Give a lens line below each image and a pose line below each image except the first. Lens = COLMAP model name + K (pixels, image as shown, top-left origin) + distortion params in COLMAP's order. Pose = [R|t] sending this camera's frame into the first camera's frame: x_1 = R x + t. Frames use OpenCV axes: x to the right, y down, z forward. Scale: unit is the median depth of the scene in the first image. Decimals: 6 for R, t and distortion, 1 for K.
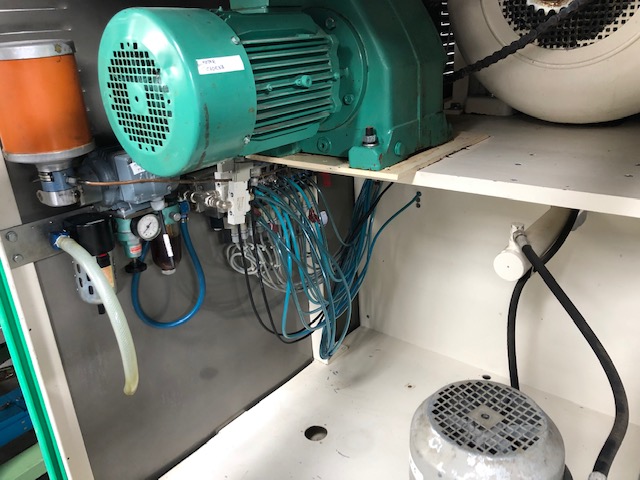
lens RADIAL K [[527.5, 0, 324.8], [0, 527.5, 234.8], [0, 0, 1]] dist [0.024482, -0.023475]
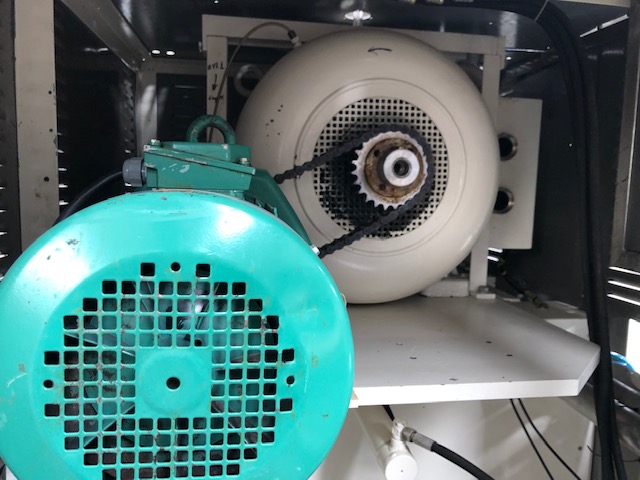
lens RADIAL K [[527.5, 0, 323.2], [0, 527.5, 242.4], [0, 0, 1]] dist [0.024482, -0.023475]
pose [[0.670145, -0.008246, 0.742185, -0.577288], [0.210264, 0.961085, -0.179176, -0.255512], [-0.711825, 0.276129, 0.645800, 0.578462]]
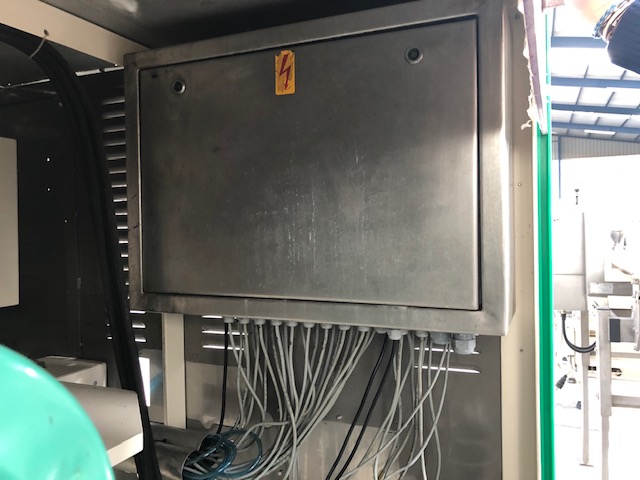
lens RADIAL K [[527.5, 0, 326.5], [0, 527.5, 234.1], [0, 0, 1]] dist [0.024482, -0.023475]
pose [[-0.262966, 0.045411, 0.963736, -0.560041], [0.382142, 0.922100, 0.060822, -0.358024], [-0.885899, 0.384278, -0.259835, 0.777596]]
